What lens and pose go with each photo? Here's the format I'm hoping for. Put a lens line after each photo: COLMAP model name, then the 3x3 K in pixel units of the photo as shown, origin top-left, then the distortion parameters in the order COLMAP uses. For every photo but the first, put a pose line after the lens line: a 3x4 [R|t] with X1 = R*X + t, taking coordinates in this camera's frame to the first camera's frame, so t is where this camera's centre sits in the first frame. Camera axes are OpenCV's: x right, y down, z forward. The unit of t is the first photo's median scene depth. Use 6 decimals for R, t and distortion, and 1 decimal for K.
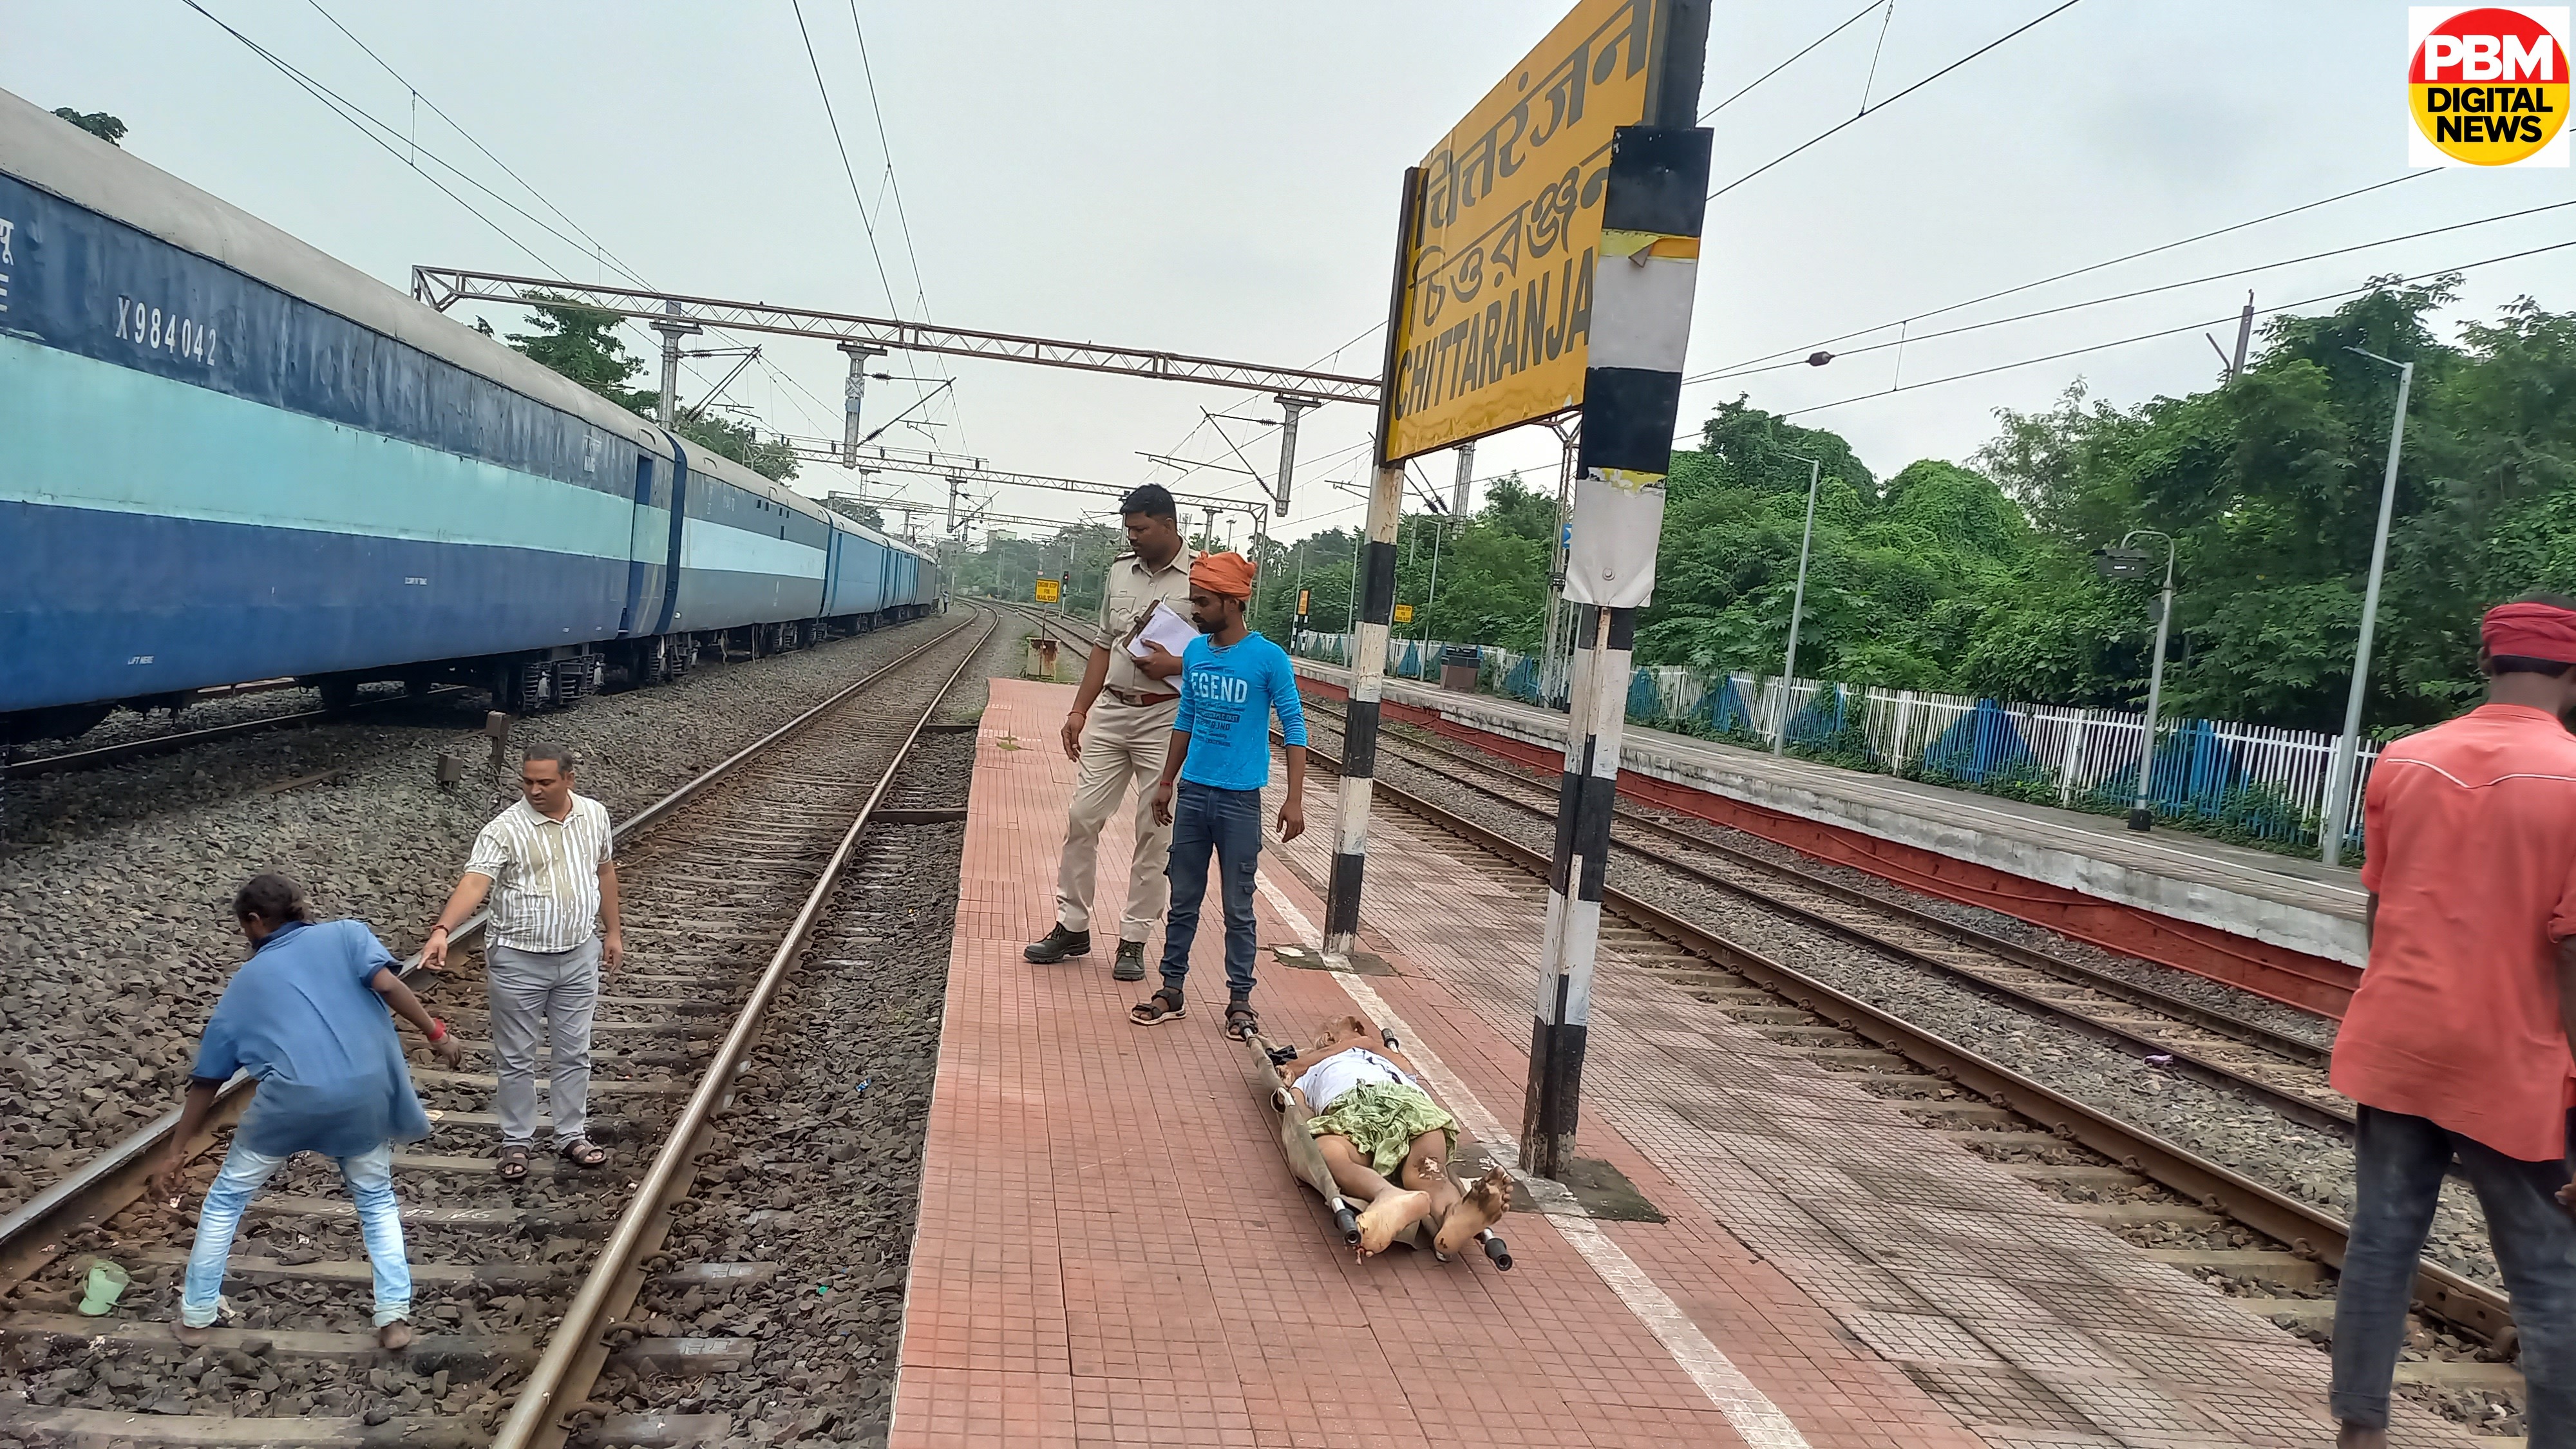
lens RADIAL K [[1853.4, 0, 1239.6], [0, 1853.4, 743.6], [0, 0, 1]] dist [0.120443, -0.174854]
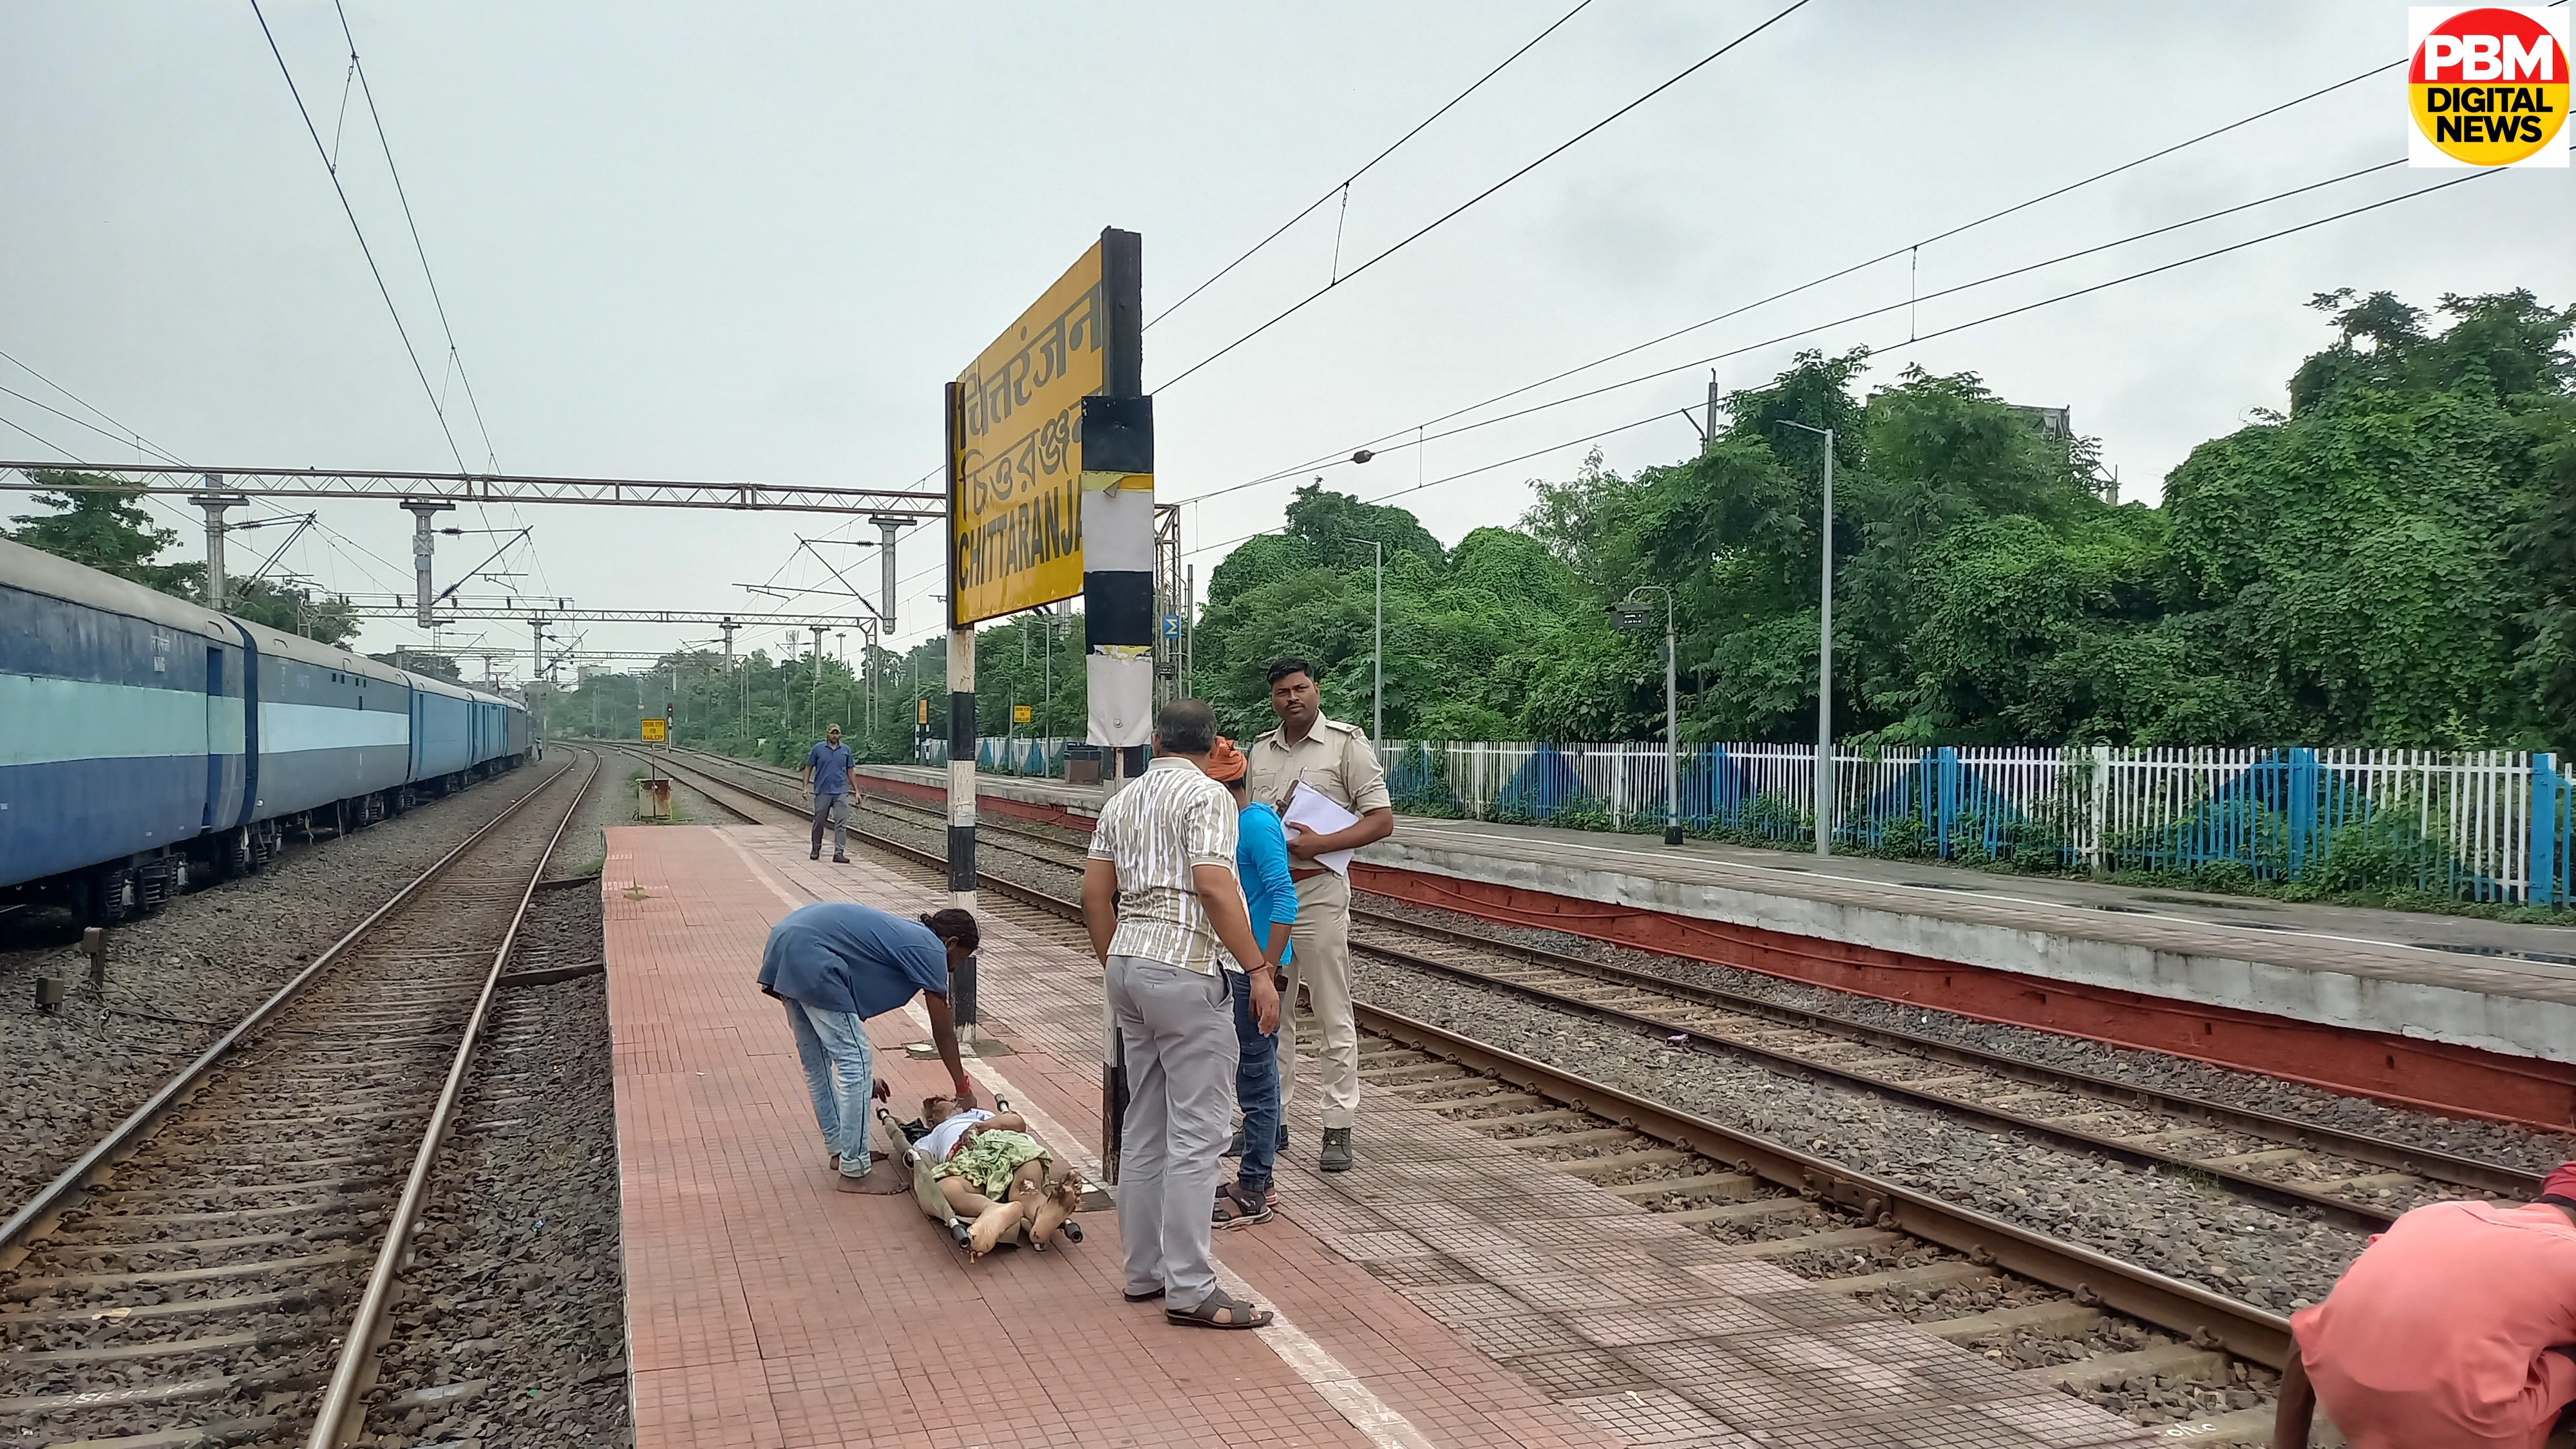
lens RADIAL K [[1927.3, 0, 1286.0], [0, 1927.3, 736.7], [0, 0, 1]] dist [0.111747, -0.151504]
pose [[0.971842, -0.105860, 0.210517, 0.007212], [0.115754, 0.992654, -0.035210, -0.005817], [-0.205243, 0.058586, 0.976956, -0.119919]]
